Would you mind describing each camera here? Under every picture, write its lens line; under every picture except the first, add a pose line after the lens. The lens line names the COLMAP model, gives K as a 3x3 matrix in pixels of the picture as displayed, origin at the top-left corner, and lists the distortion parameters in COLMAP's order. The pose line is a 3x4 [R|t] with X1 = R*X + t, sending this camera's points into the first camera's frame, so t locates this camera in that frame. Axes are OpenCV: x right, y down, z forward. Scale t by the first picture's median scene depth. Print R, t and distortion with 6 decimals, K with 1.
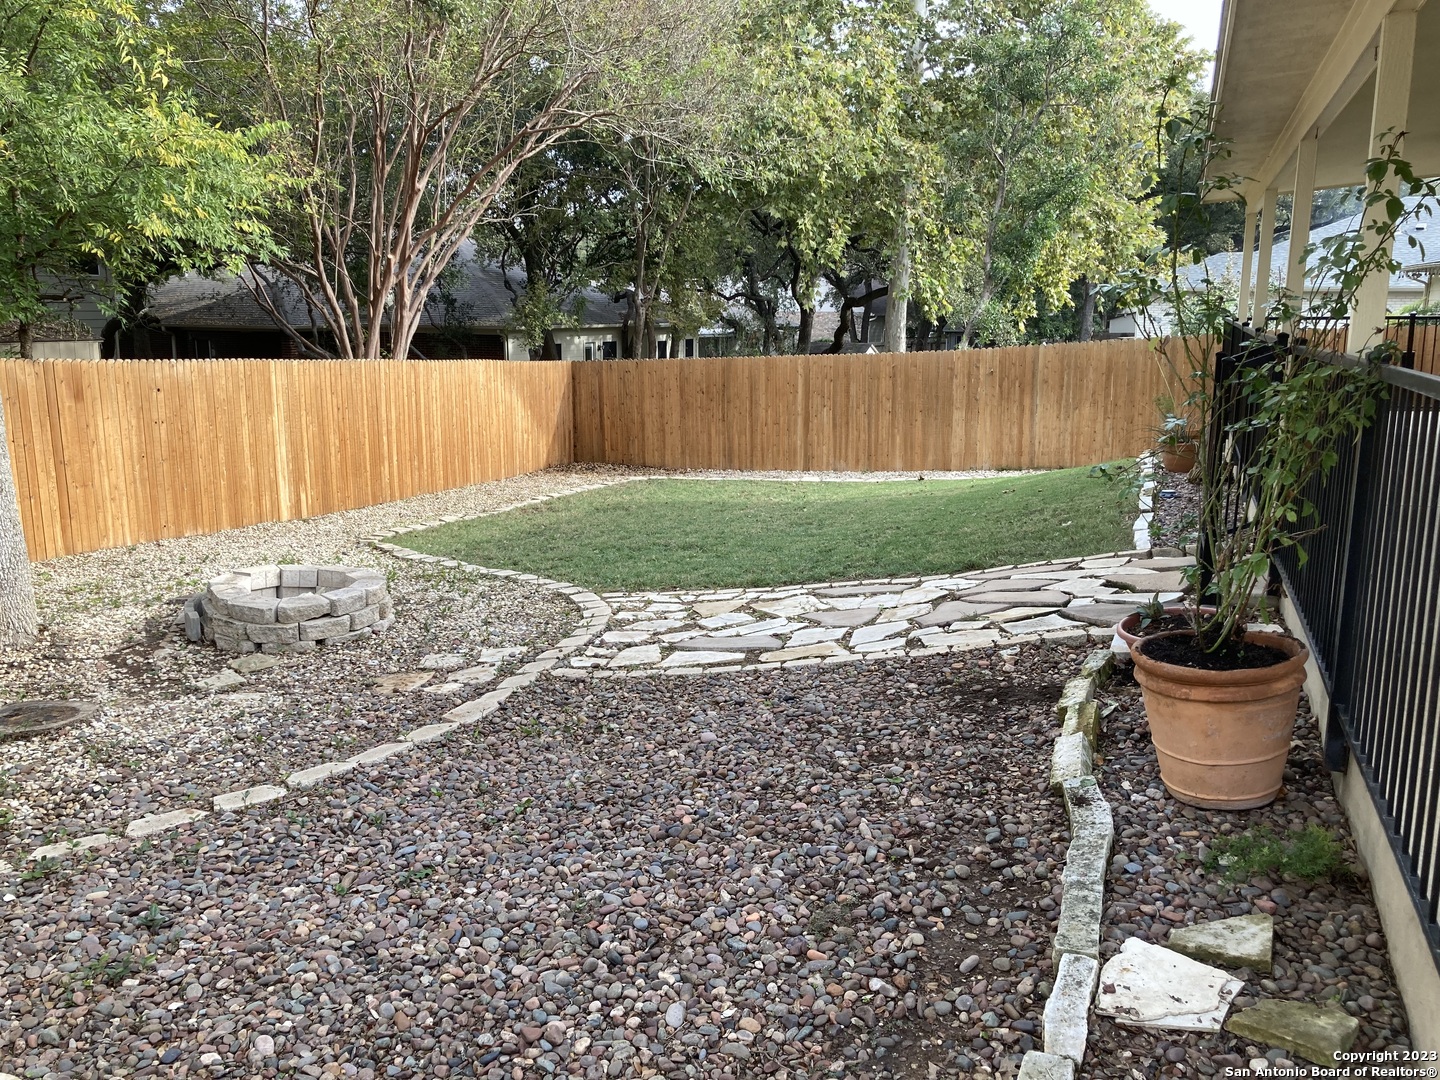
lens RADIAL K [[1164.3, 0, 722.4], [0, 1164.3, 540.4], [0, 0, 1]] dist [0.043734, -0.050385]
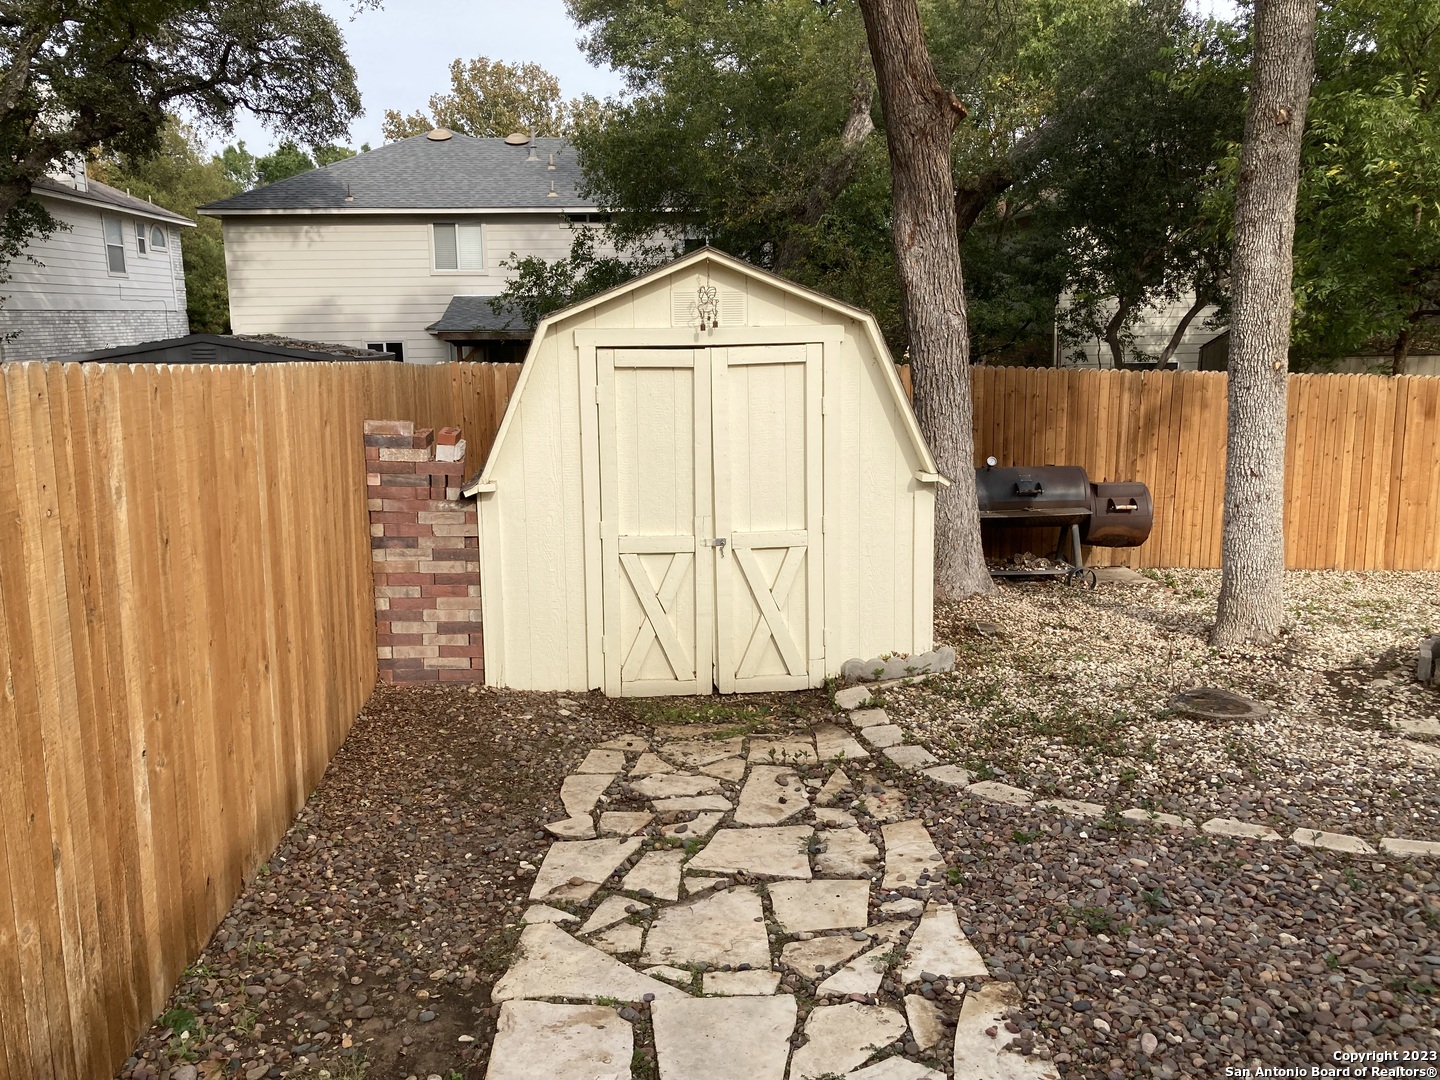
lens RADIAL K [[1164.3, 0, 687.3], [0, 1164.3, 504.4], [0, 0, 1]] dist [0.043734, -0.050385]
pose [[0.418459, 0.129529, -0.898952, 0.194900], [-0.160148, 0.984793, 0.067349, -0.033088], [0.894005, 0.115782, 0.432840, 0.063983]]
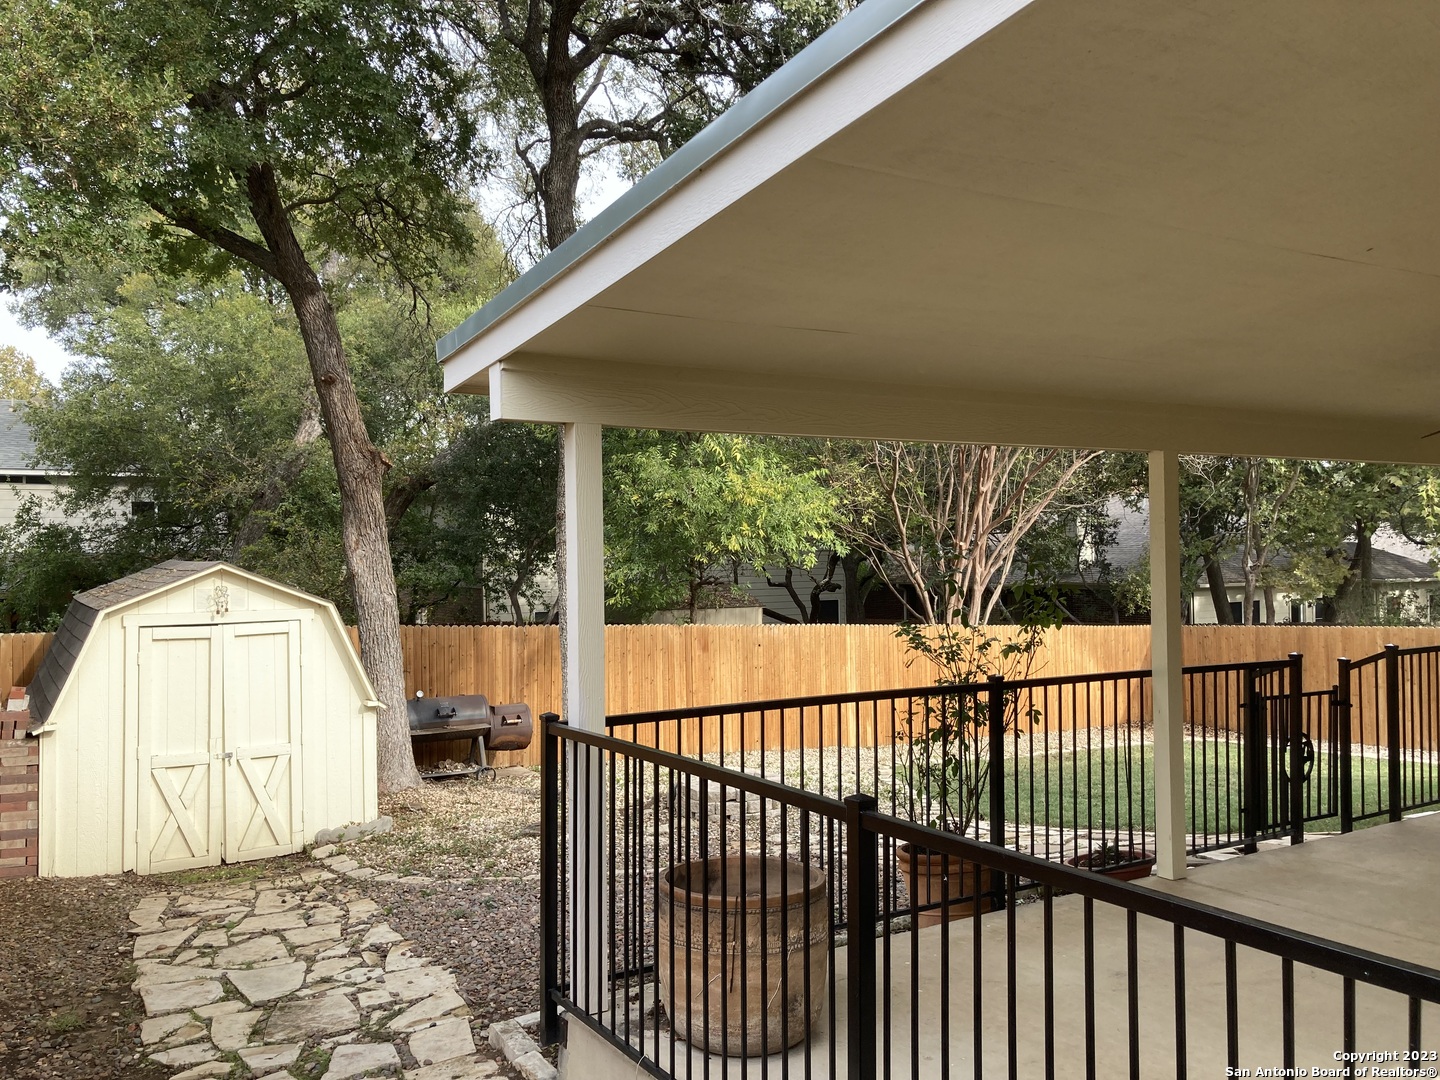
lens RADIAL K [[1164.3, 0, 720.7], [0, 1164.3, 542.0], [0, 0, 1]] dist [0.043734, -0.050385]
pose [[0.795921, -0.022721, -0.604974, 0.864752], [-0.101830, 0.980034, -0.170778, -0.007620], [0.596775, 0.197530, 0.777715, -0.418854]]
